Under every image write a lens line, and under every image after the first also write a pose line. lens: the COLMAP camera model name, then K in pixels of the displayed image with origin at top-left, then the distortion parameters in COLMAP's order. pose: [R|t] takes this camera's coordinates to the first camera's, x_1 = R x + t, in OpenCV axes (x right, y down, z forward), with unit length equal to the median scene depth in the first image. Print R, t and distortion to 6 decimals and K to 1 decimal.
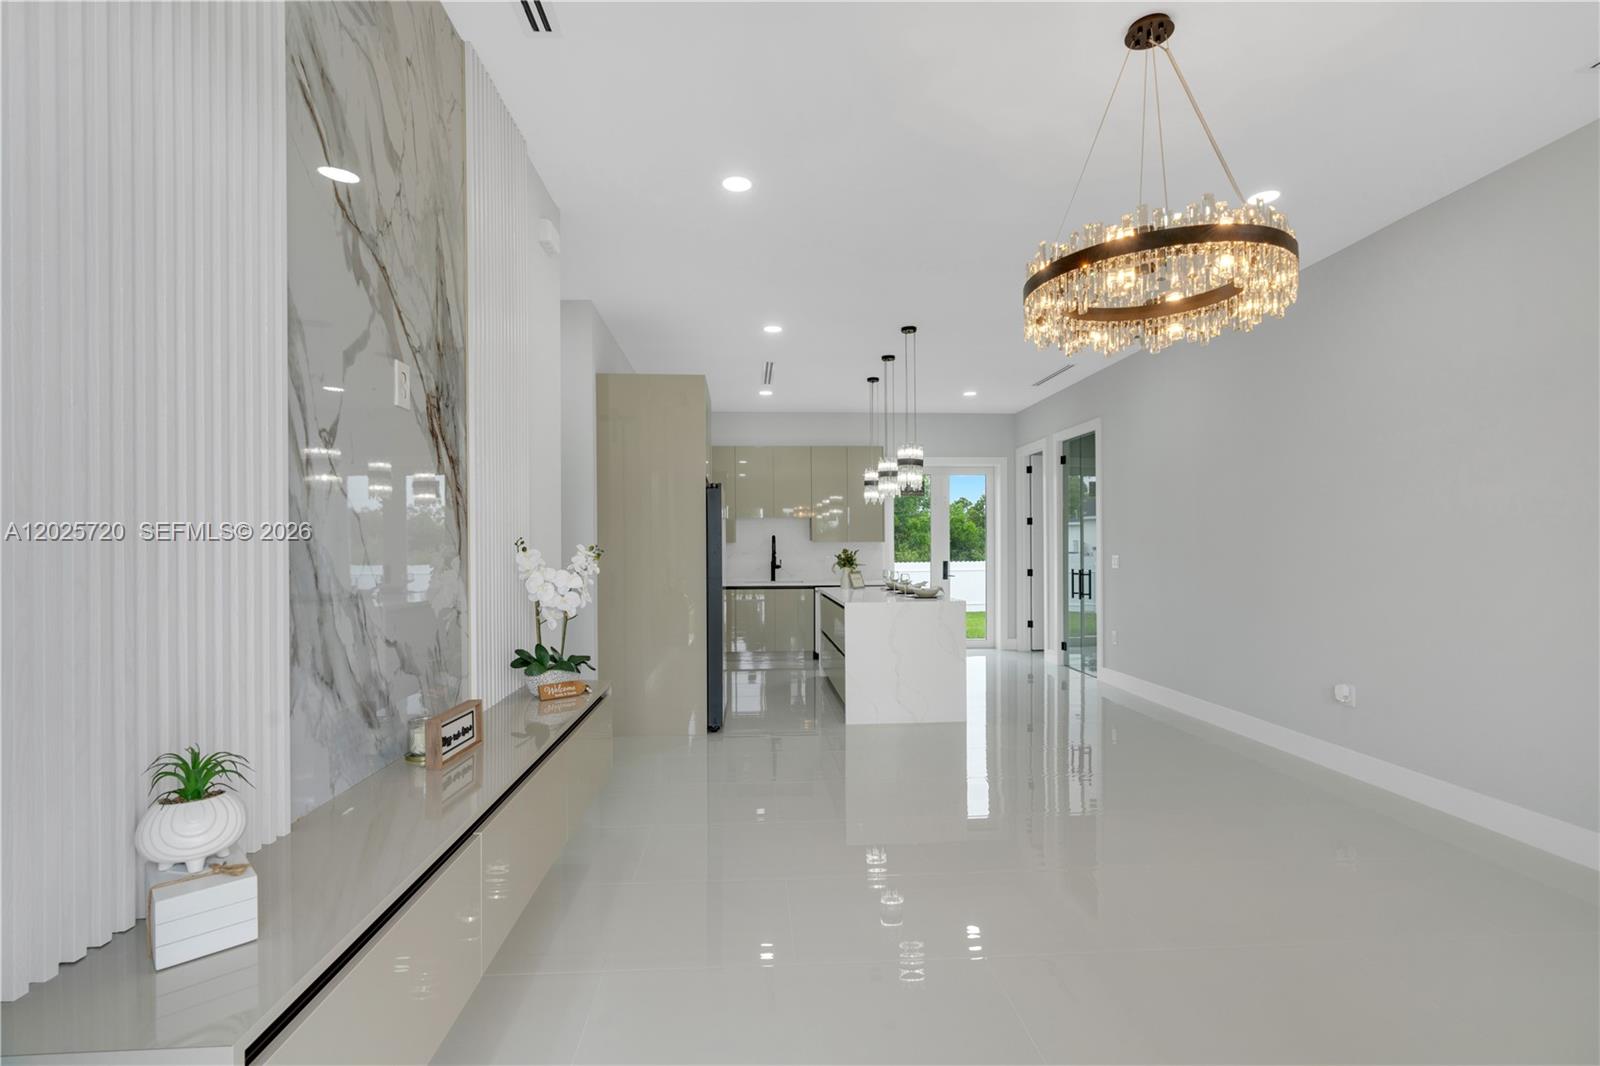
lens RADIAL K [[730.3, 0, 783.6], [0, 730.3, 550.1], [0, 0, 1]] dist [-0.013438, 0.005252]
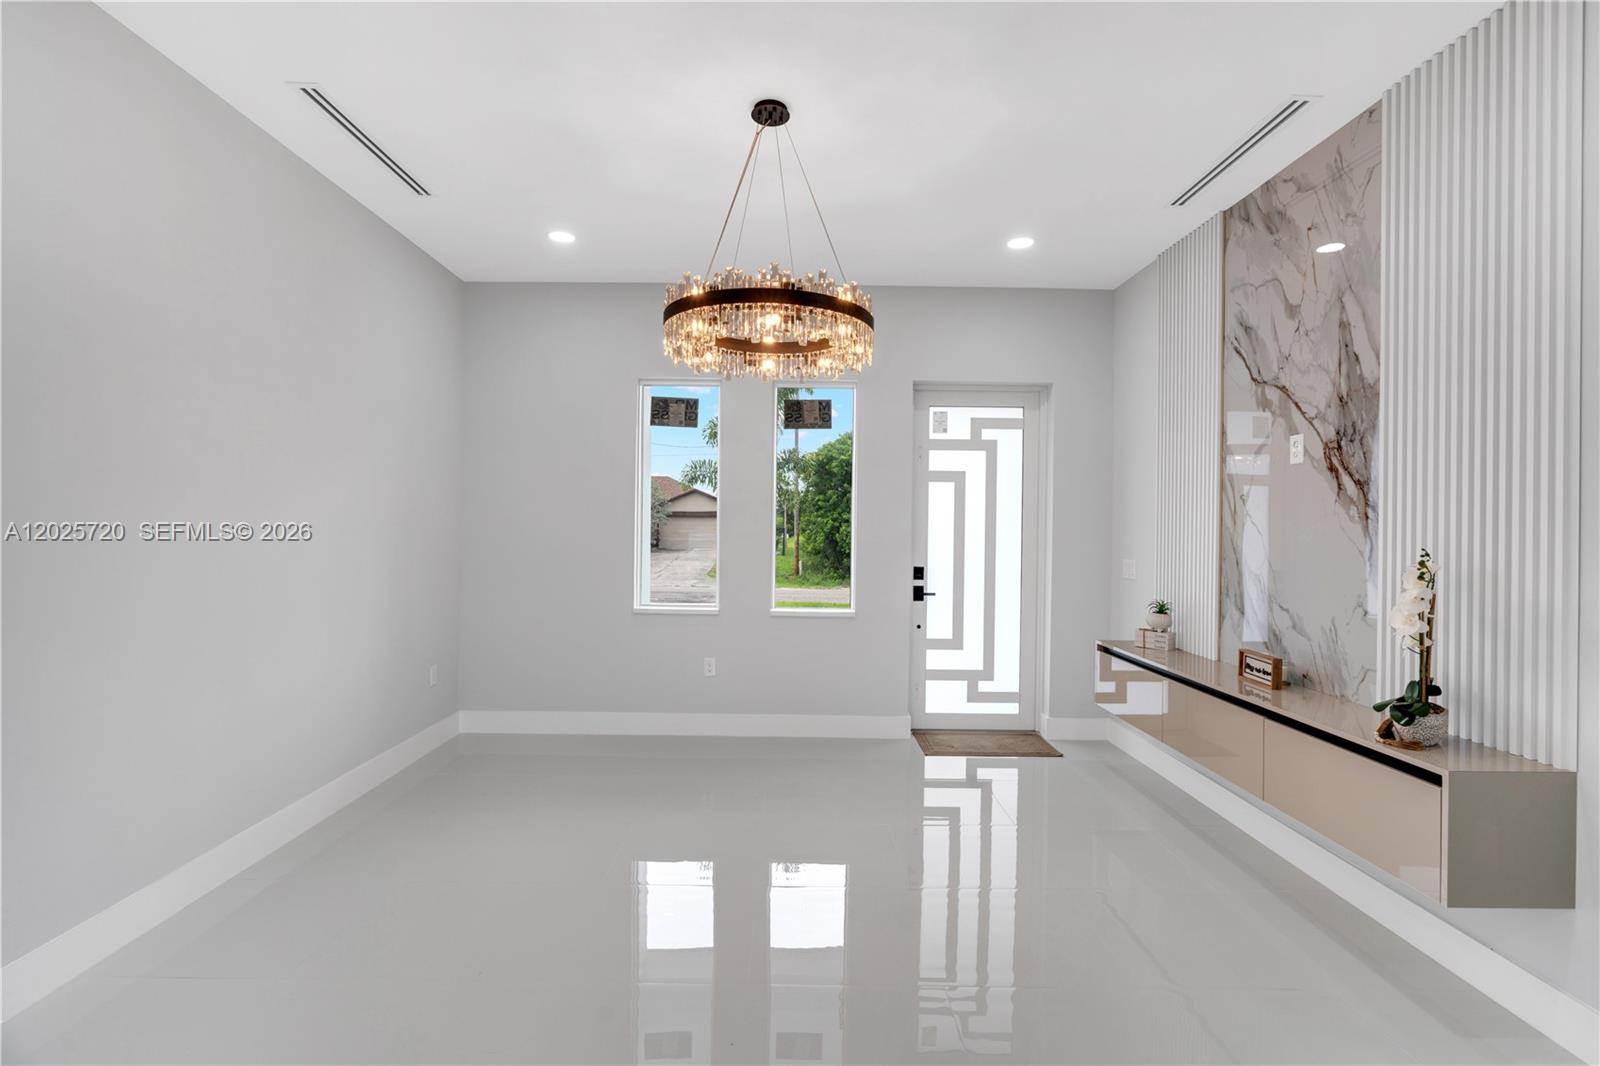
lens RADIAL K [[730.3, 0, 784.7], [0, 730.3, 526.8], [0, 0, 1]] dist [-0.013438, 0.005252]
pose [[-0.998764, -0.004938, 0.049451, 0.139012], [-0.004749, 0.999981, 0.003944, -0.016386], [-0.049470, 0.003705, -0.998769, 0.722787]]
